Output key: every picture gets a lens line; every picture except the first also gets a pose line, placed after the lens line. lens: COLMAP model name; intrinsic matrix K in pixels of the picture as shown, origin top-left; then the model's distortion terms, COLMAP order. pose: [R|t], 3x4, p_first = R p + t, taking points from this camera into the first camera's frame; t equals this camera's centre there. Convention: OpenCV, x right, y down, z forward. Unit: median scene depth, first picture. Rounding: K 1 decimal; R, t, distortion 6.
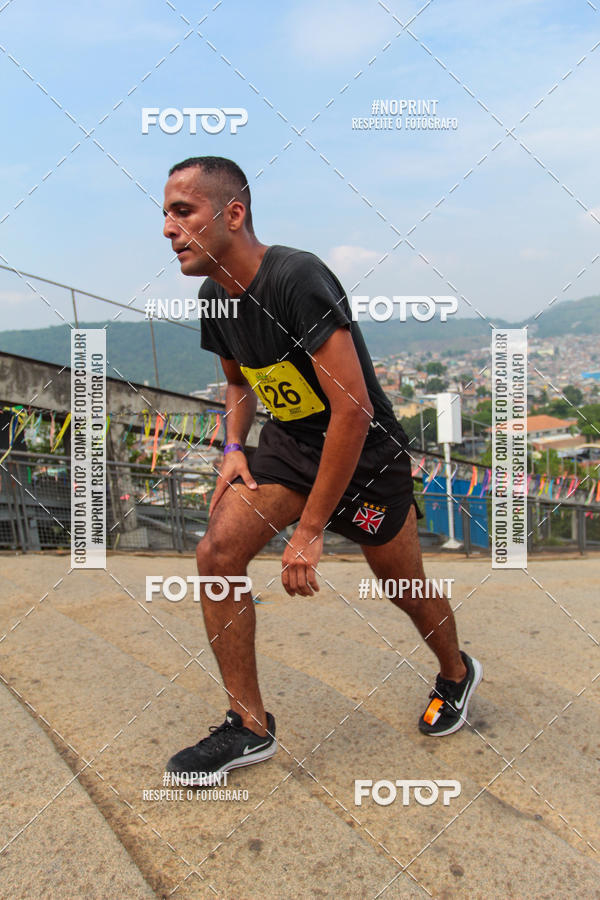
lens RADIAL K [[704.7, 0, 293.3], [0, 704.7, 447.0], [0, 0, 1]] dist [-0.095152, 0.055379]
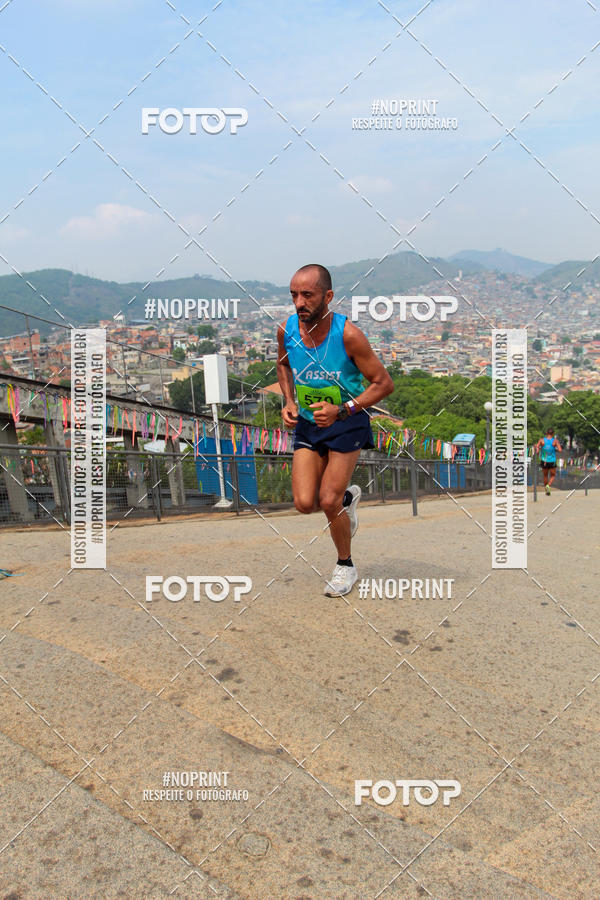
lens RADIAL K [[704.7, 0, 290.1], [0, 704.7, 453.6], [0, 0, 1]] dist [-0.095152, 0.055379]
pose [[0.950712, -0.048349, 0.306284, 0.038291], [0.029571, 0.997404, 0.065659, 0.009111], [-0.308663, -0.053365, 0.949673, 0.004296]]
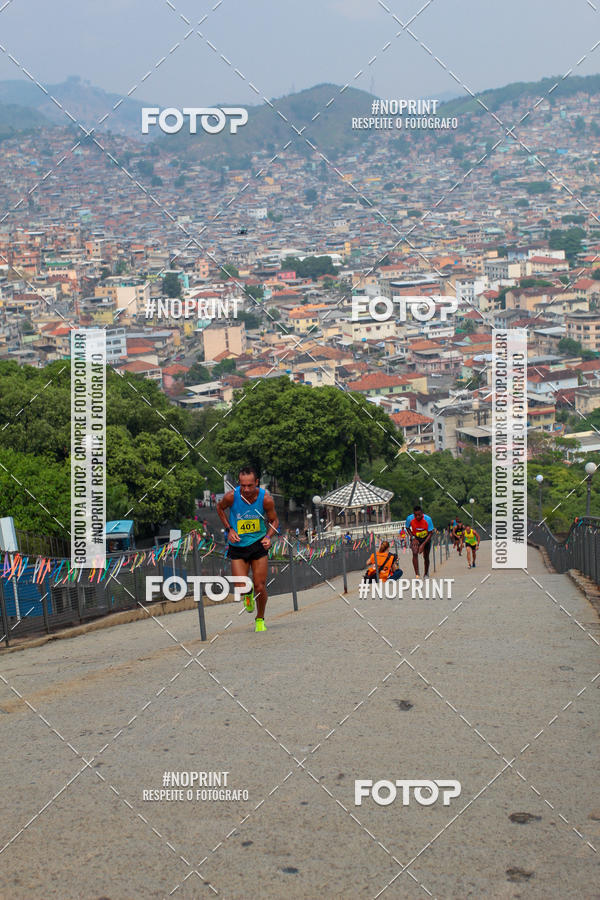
lens RADIAL K [[1568.4, 0, 293.2], [0, 1568.4, 467.3], [0, 0, 1]] dist [0.012776, 0.000000]
pose [[0.744691, -0.102931, 0.659425, -0.224153], [0.094864, 0.994329, 0.048077, -0.119208], [-0.660633, 0.026753, 0.750232, -0.317599]]
